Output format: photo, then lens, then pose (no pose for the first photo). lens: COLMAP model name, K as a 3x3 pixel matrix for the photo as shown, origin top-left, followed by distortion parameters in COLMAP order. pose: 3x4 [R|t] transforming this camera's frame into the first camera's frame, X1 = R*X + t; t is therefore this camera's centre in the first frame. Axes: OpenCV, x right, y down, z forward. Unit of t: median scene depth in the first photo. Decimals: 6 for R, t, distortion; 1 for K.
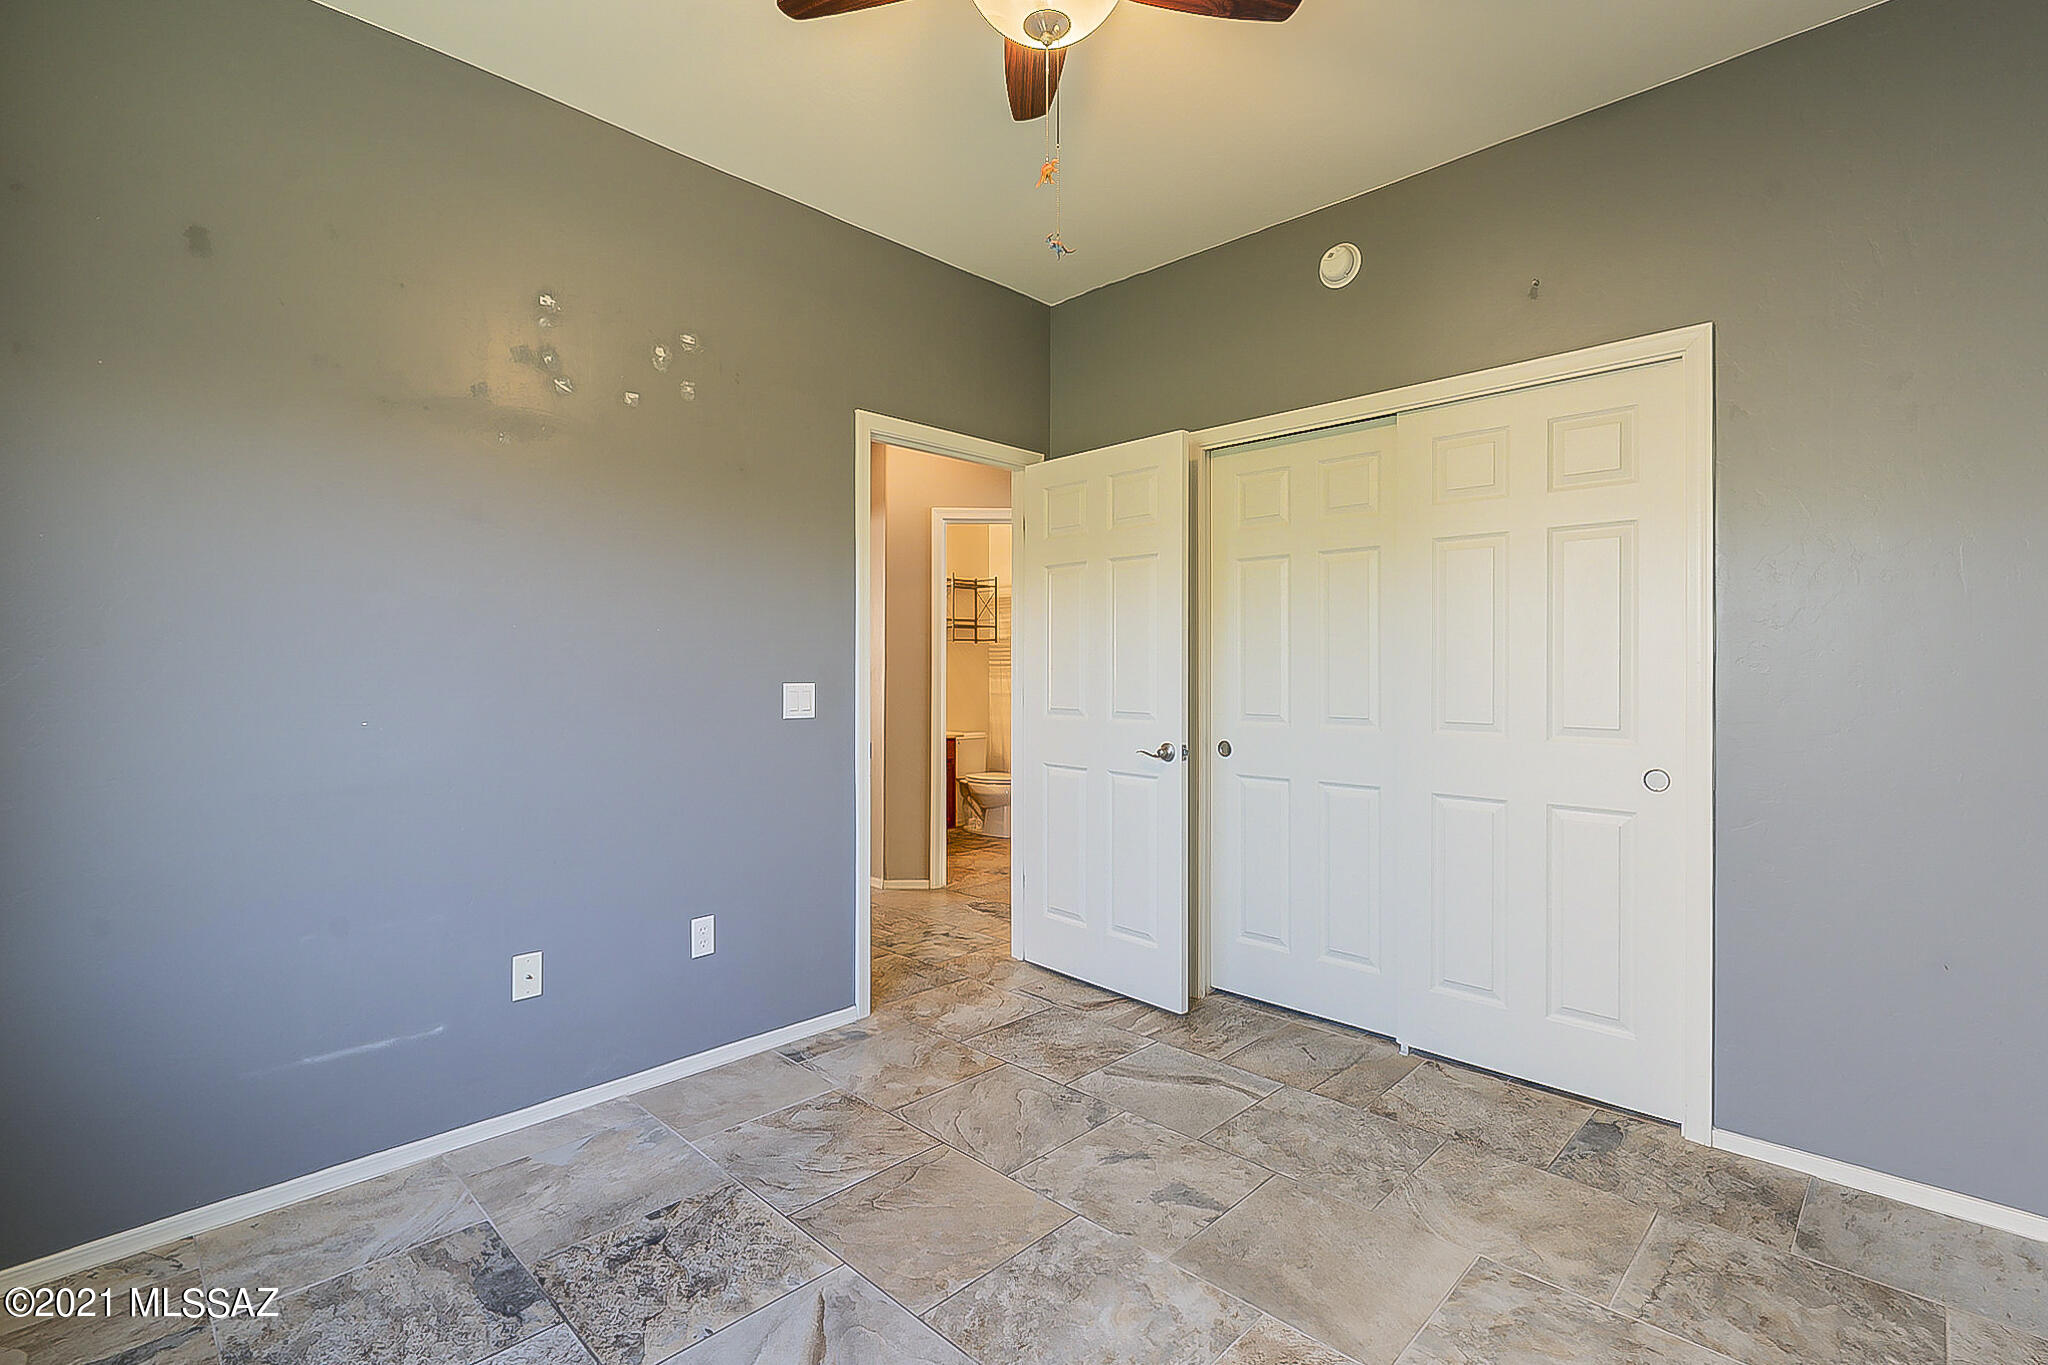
lens RADIAL K [[943.9, 0, 1038.2], [0, 943.9, 669.7], [0, 0, 1]] dist [-0.003906, 0.000294]
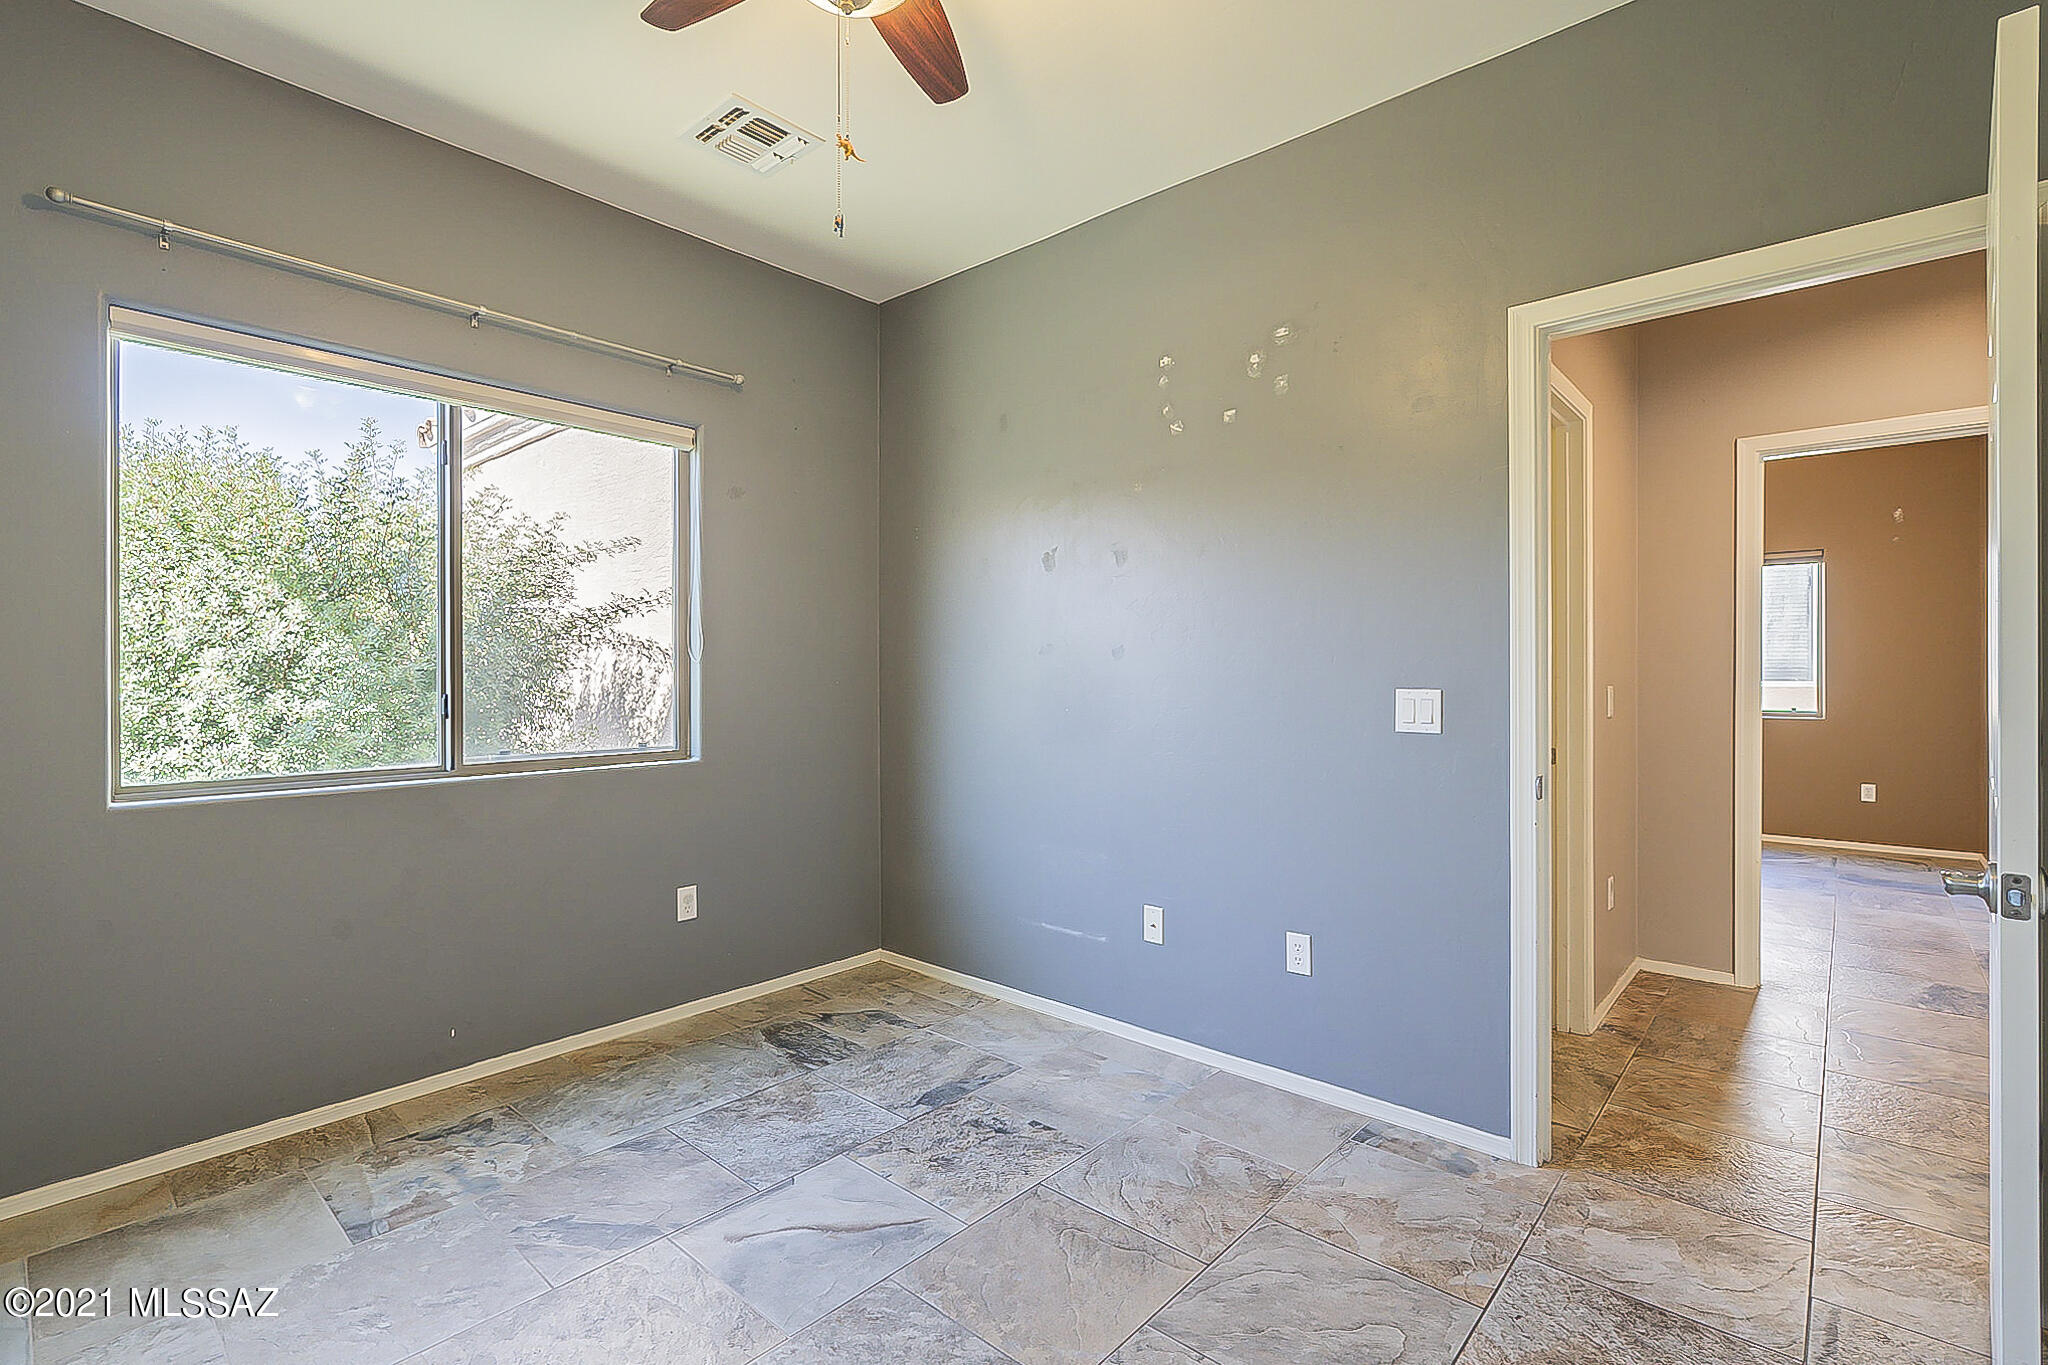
lens RADIAL K [[943.9, 0, 1019.4], [0, 943.9, 675.2], [0, 0, 1]] dist [-0.003906, 0.000294]
pose [[0.023870, 0.003375, -0.999709, 0.728731], [0.003476, 0.999988, 0.003459, -0.001498], [0.999709, -0.003558, 0.023858, 0.866007]]
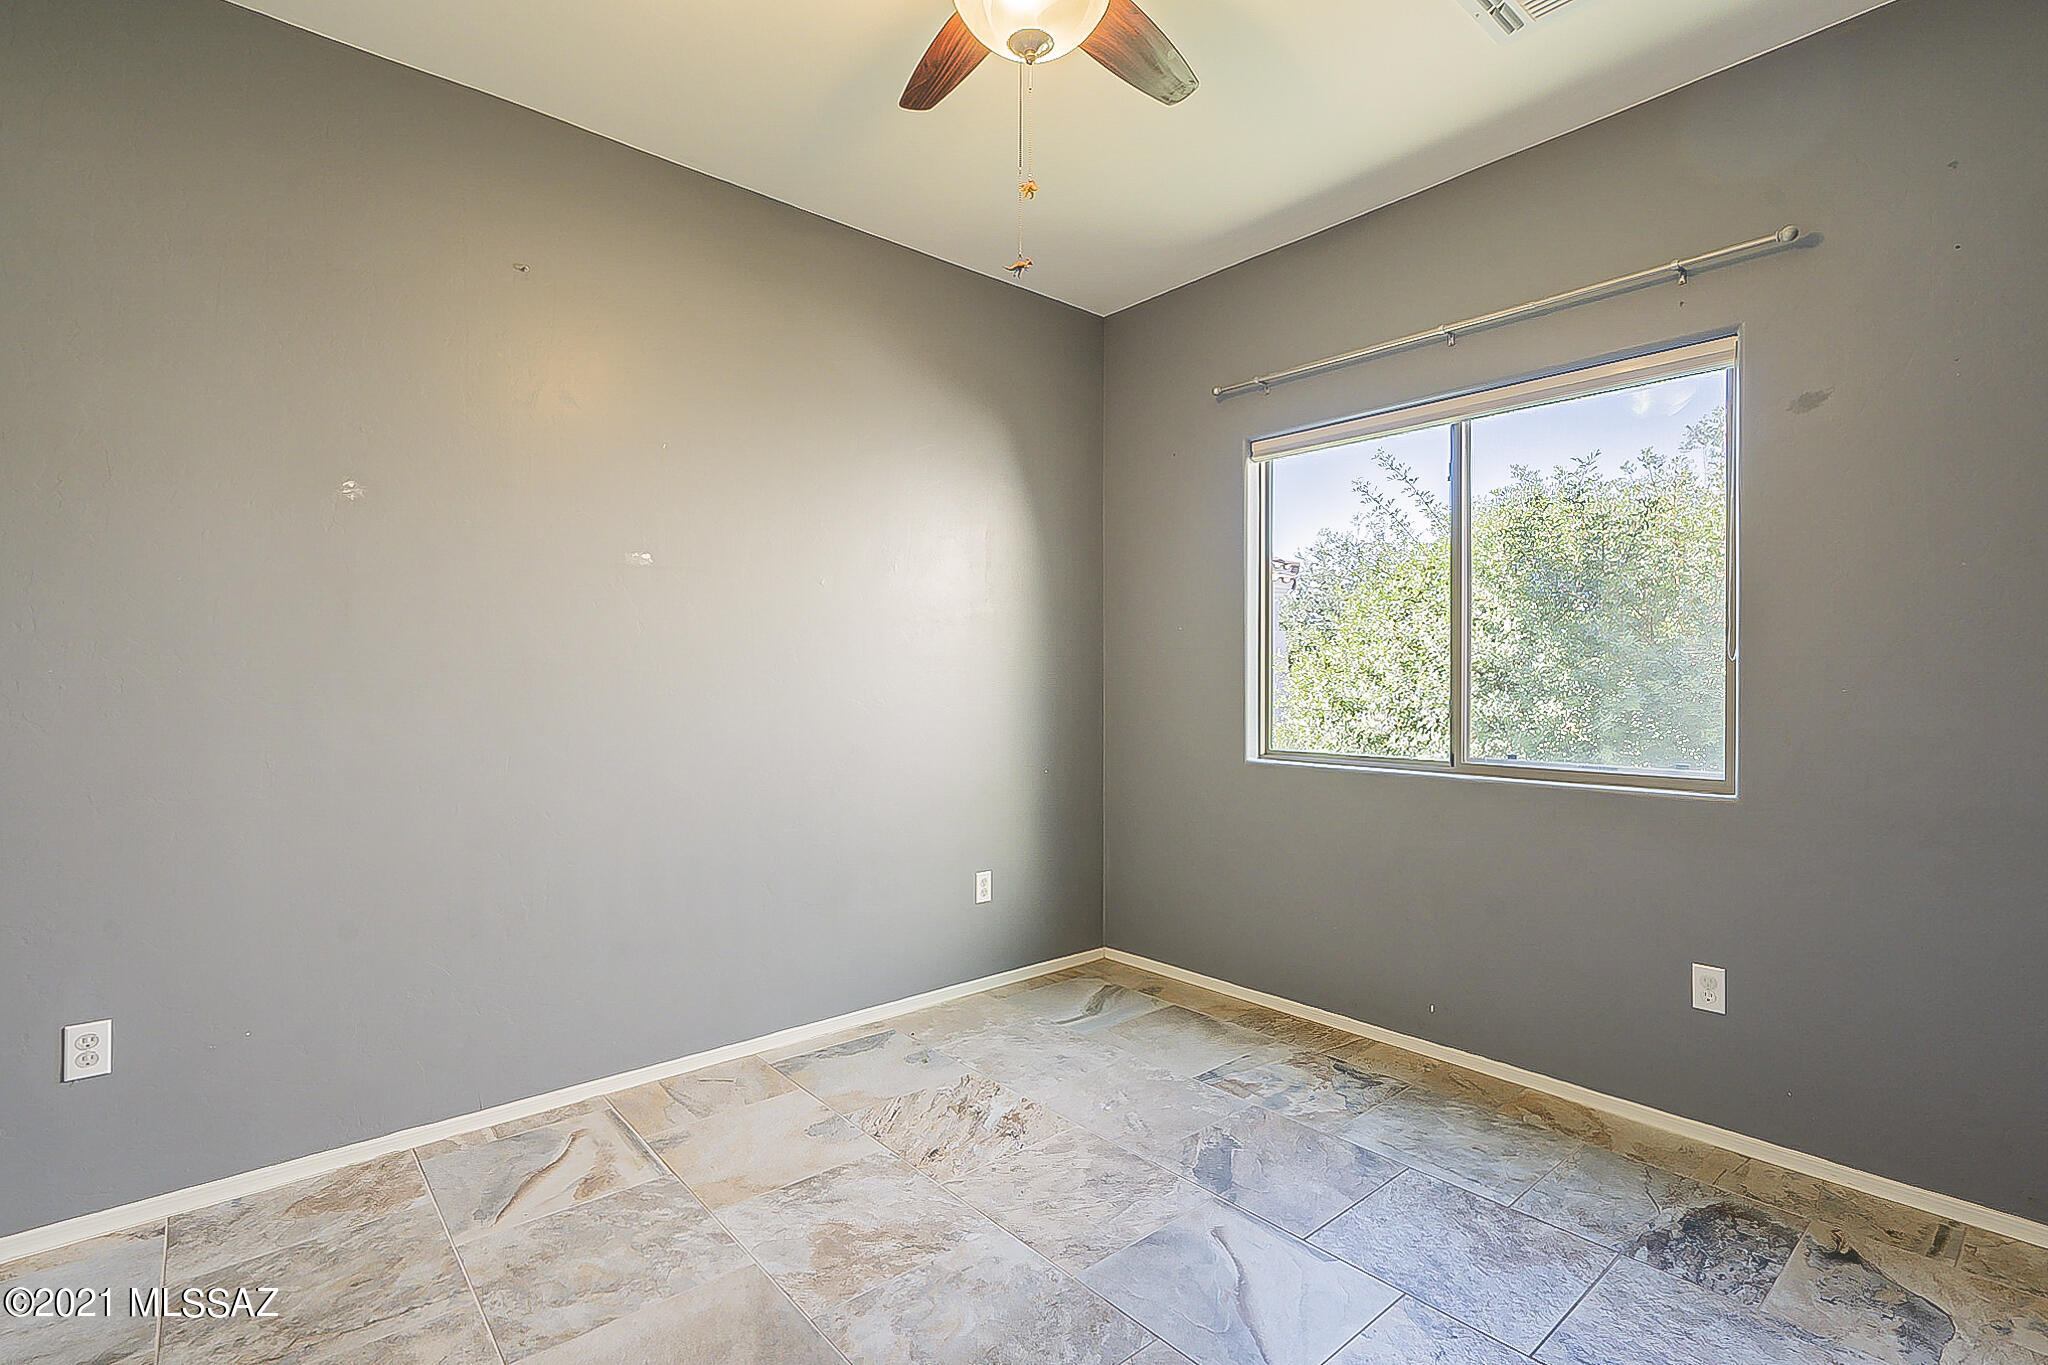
lens RADIAL K [[943.9, 0, 1013.6], [0, 943.9, 666.3], [0, 0, 1]] dist [-0.003906, 0.000294]
pose [[-0.993554, 0.001229, 0.113353, -0.069134], [-0.000278, 0.999912, -0.013274, 0.003772], [-0.113360, -0.013220, -0.993466, 1.534744]]
